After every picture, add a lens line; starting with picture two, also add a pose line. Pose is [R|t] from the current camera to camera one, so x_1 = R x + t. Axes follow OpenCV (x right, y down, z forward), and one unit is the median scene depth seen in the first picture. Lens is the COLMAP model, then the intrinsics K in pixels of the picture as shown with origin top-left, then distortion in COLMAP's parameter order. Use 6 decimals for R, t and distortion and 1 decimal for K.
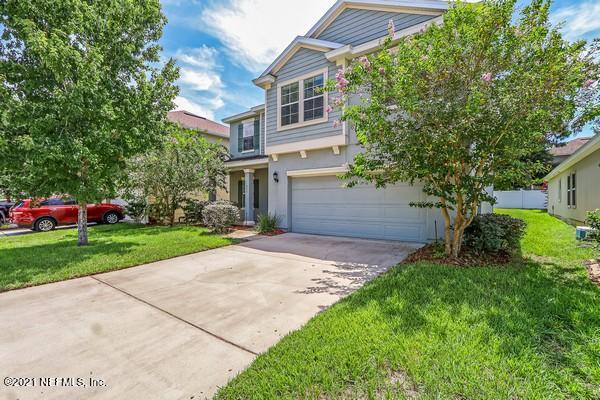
lens RADIAL K [[277.5, 0, 300.0], [0, 277.5, 200.0], [0, 0, 1]] dist [0.013713, -0.000126]
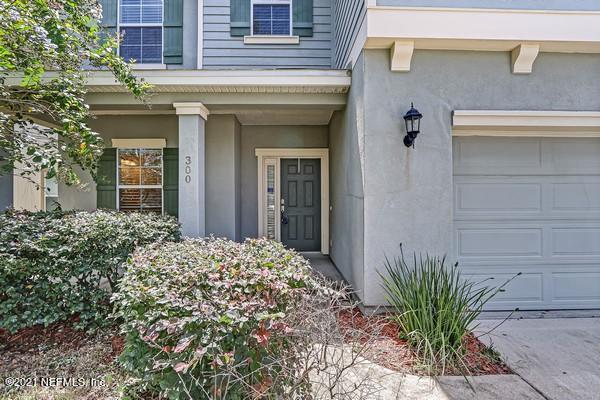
lens RADIAL K [[277.5, 0, 300.0], [0, 277.5, 200.0], [0, 0, 1]] dist [0.013713, -0.000126]
pose [[0.775944, 0.000626, 0.630801, -0.354084], [0.003223, 0.999983, -0.004958, -0.007592], [-0.630793, 0.005881, 0.775929, 0.854130]]
